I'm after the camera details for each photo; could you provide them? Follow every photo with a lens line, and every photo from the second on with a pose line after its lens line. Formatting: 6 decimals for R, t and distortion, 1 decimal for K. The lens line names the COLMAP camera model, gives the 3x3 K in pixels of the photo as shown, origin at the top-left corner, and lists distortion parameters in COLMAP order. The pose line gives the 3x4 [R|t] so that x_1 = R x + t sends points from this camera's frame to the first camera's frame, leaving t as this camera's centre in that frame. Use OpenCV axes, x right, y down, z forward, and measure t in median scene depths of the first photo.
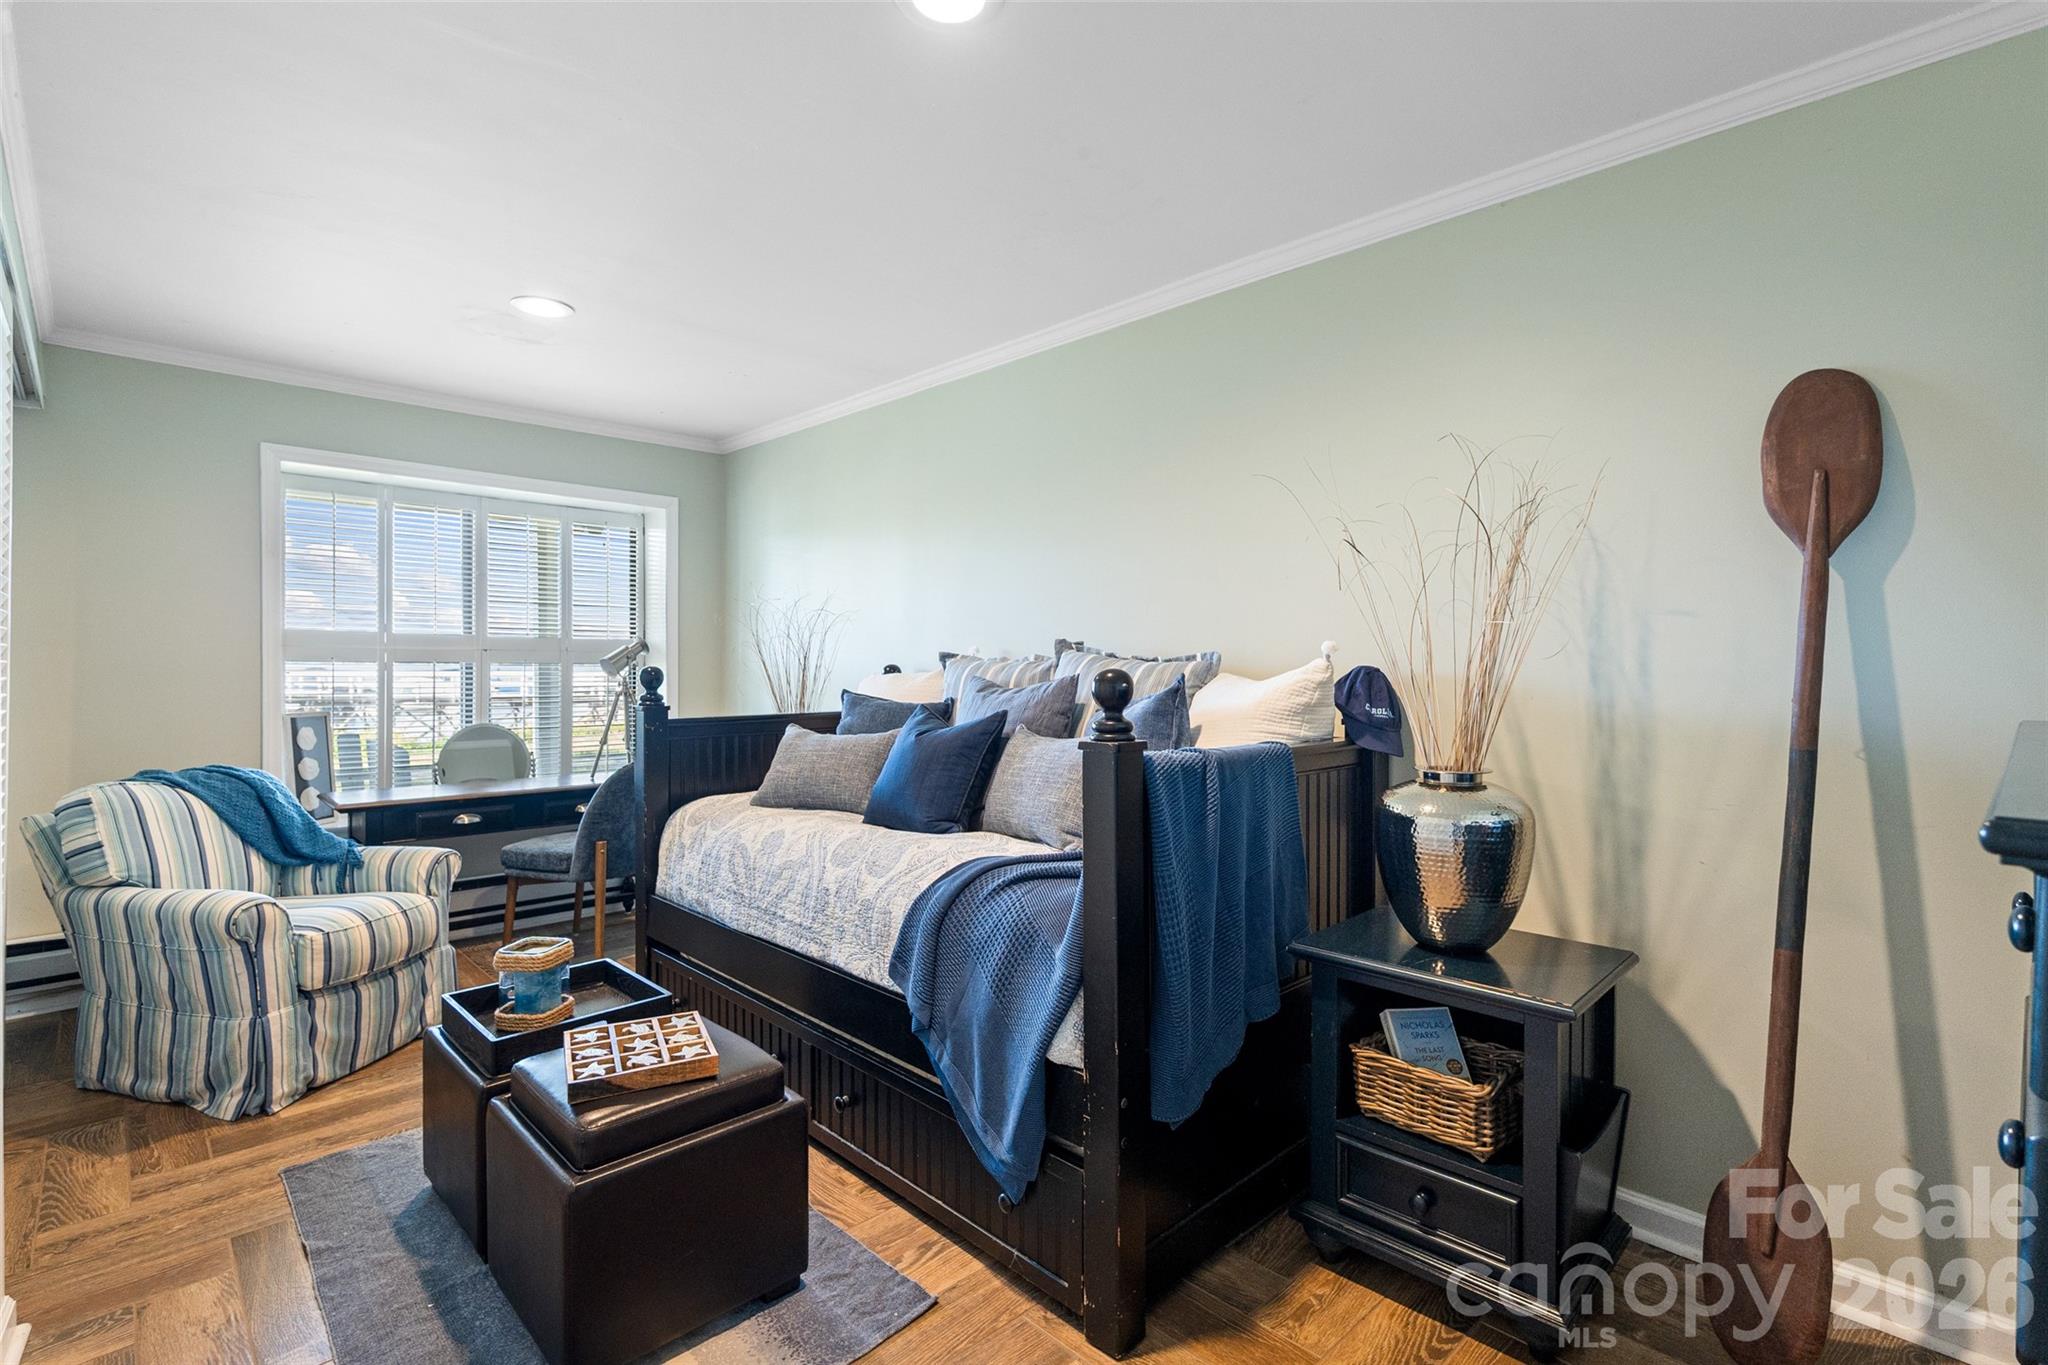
lens RADIAL K [[965.7, 0, 1025.1], [0, 965.7, 663.8], [0, 0, 1]] dist [-0.004051, 0.000070]
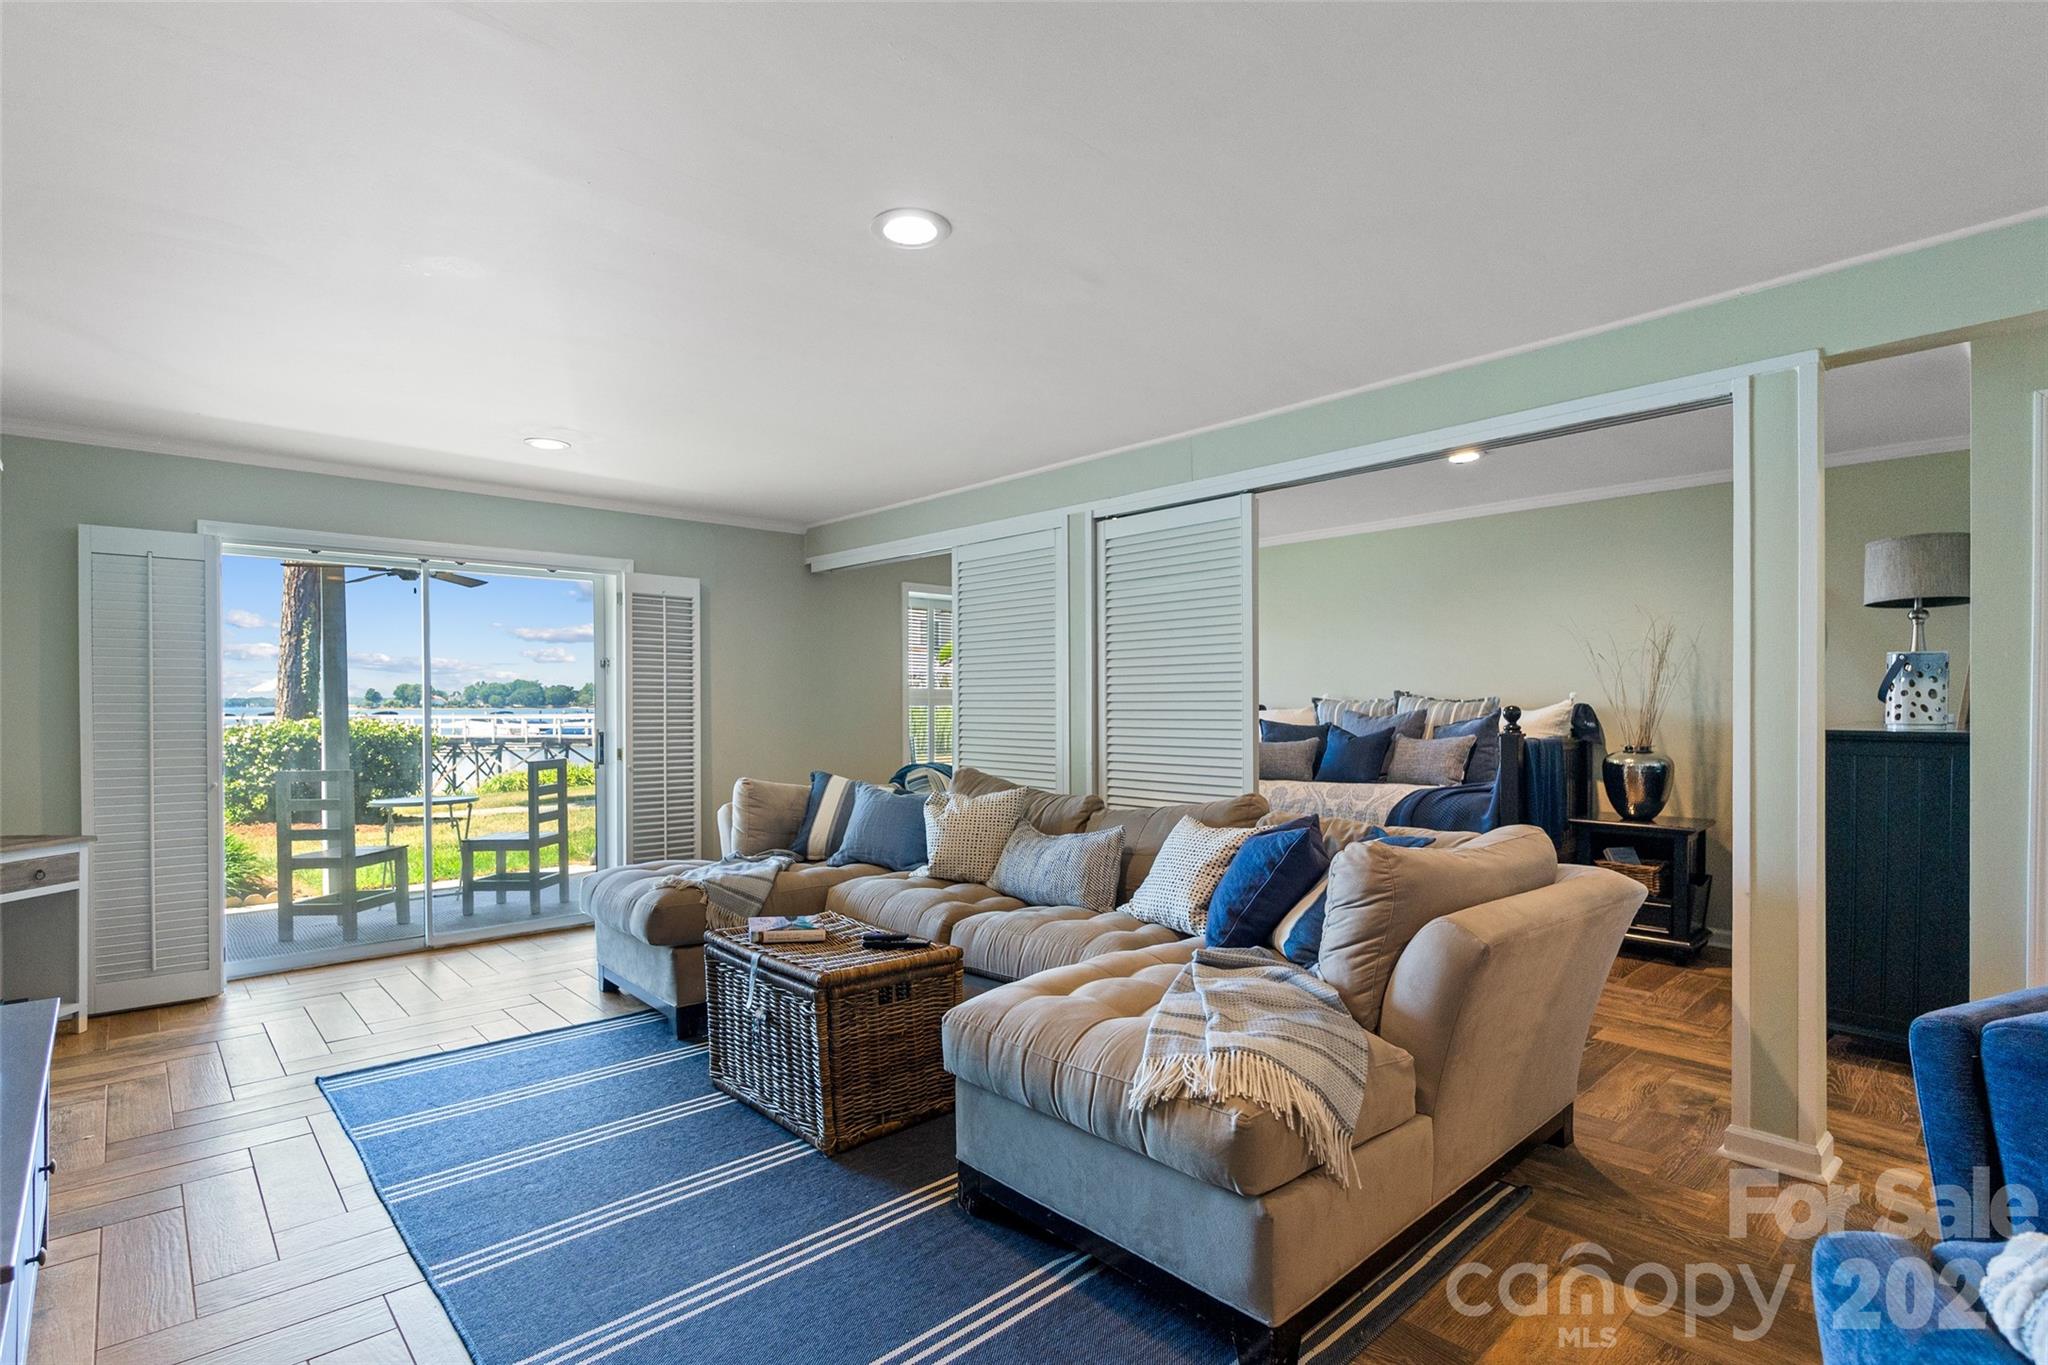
lens RADIAL K [[965.7, 0, 975.3], [0, 965.7, 722.0], [0, 0, 1]] dist [-0.004051, 0.000070]
pose [[0.999467, -0.006655, -0.031967, -1.067410], [0.007187, 0.999837, 0.016582, -0.001654], [0.031851, -0.016803, 0.999351, -1.374507]]
